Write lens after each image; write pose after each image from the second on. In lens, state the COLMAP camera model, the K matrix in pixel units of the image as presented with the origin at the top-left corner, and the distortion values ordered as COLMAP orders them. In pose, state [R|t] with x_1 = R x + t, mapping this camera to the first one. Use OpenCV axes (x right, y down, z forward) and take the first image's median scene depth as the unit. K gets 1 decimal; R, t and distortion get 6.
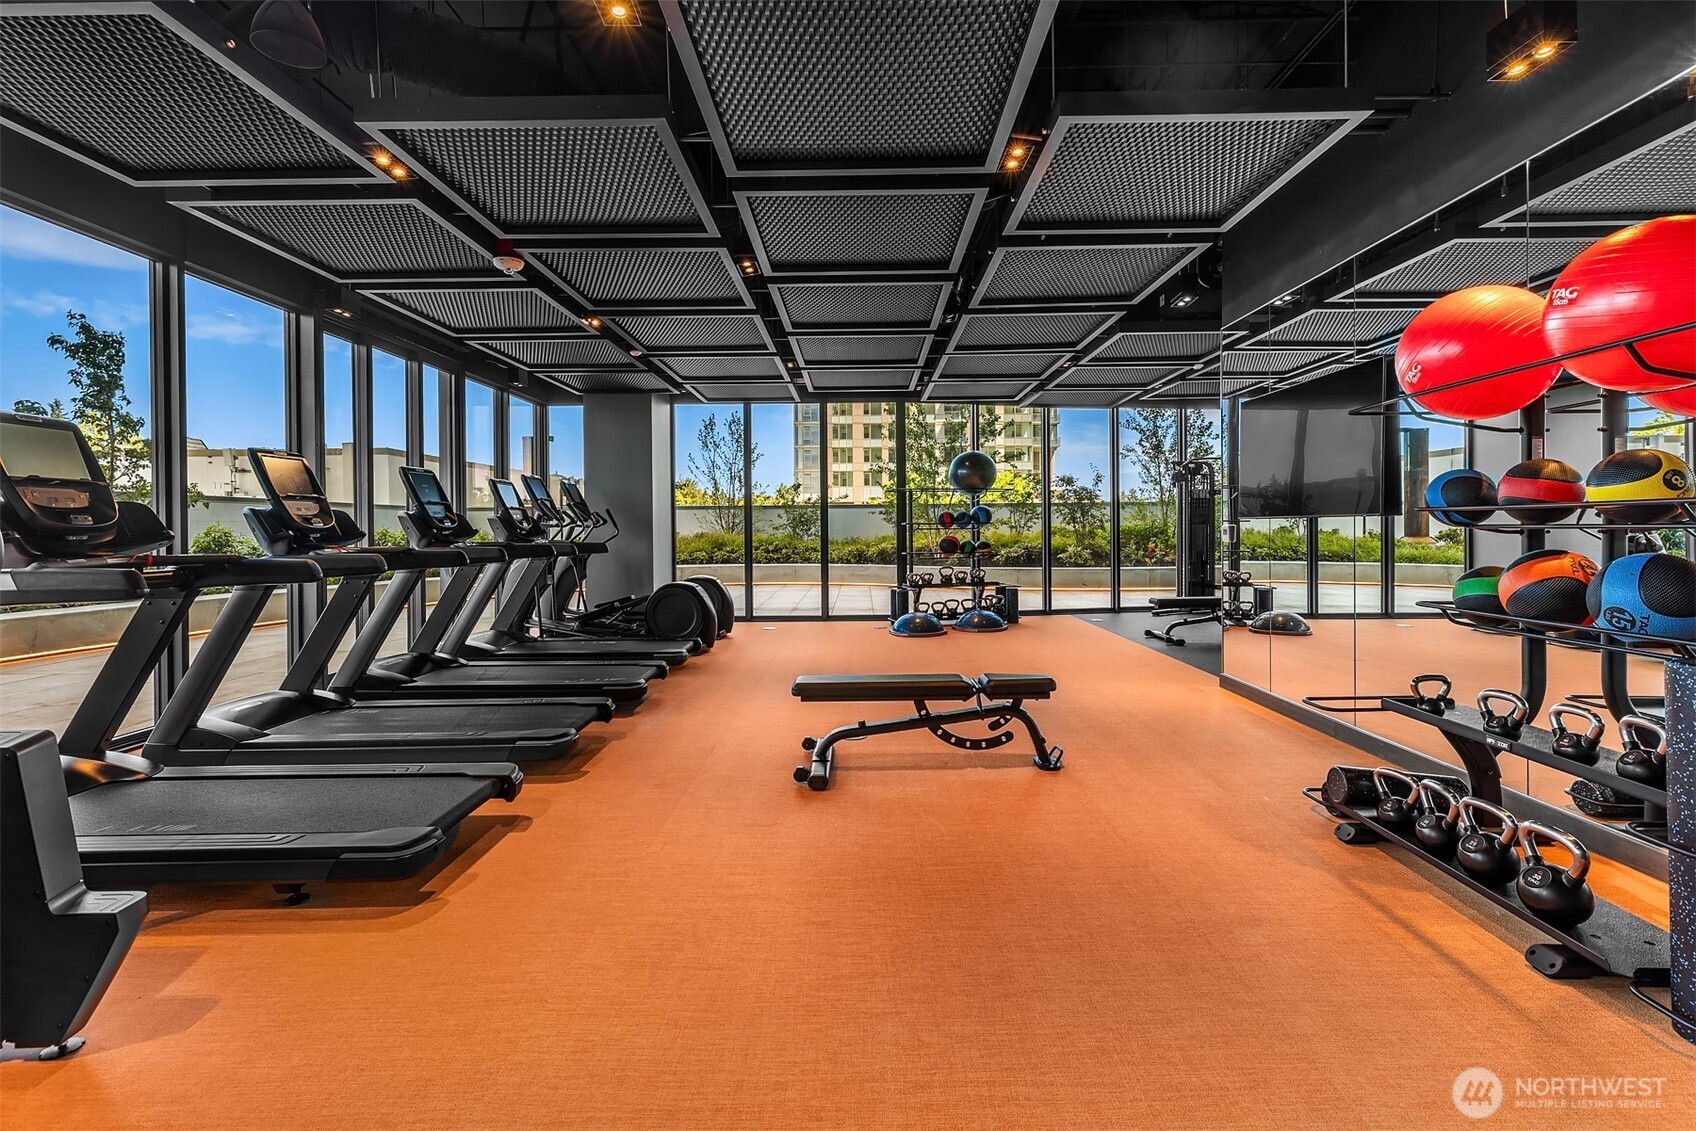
lens RADIAL K [[747.6, 0, 850.4], [0, 747.6, 531.2], [0, 0, 1]] dist [0.001771, 0.000160]
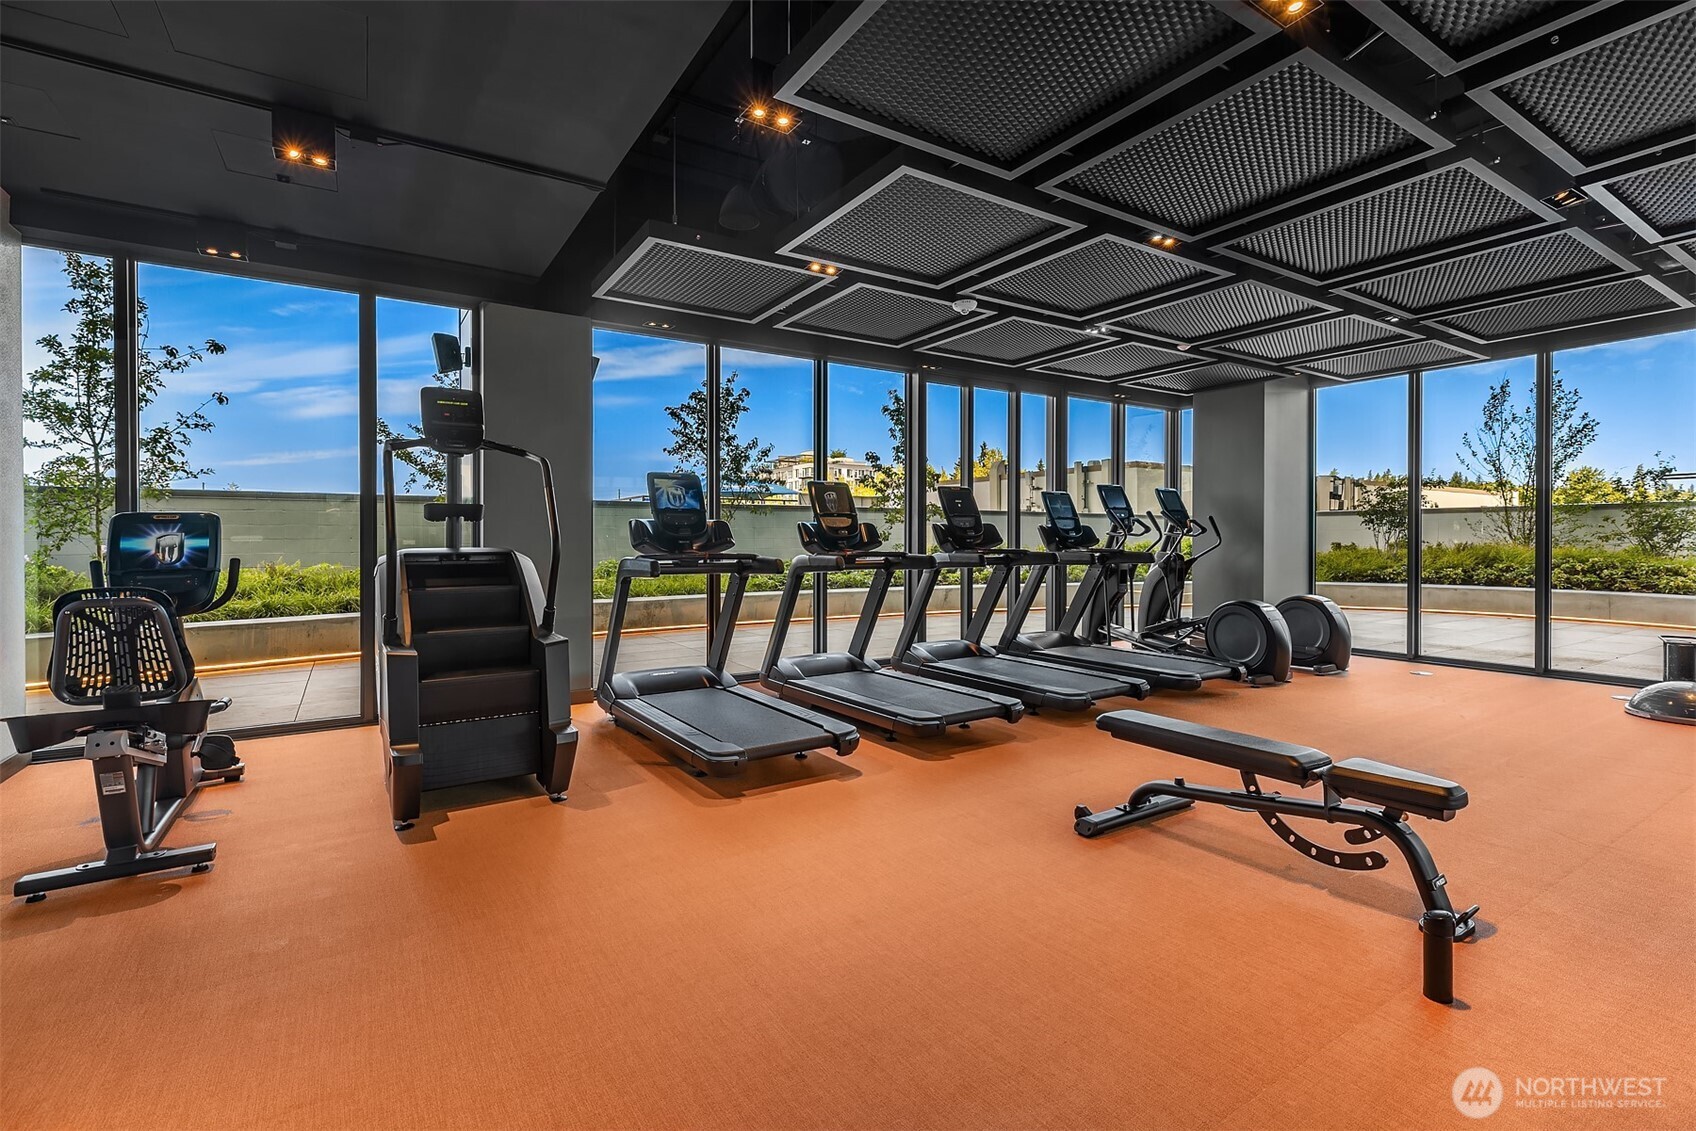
lens RADIAL K [[773.8, 0, 848.3], [0, 773.8, 544.5], [0, 0, 1]] dist [0.001960, 0.000179]
pose [[0.552936, 0.013470, -0.833115, 0.505831], [-0.006664, 0.999909, 0.011744, -0.007188], [0.833197, -0.000942, 0.552975, 0.233855]]
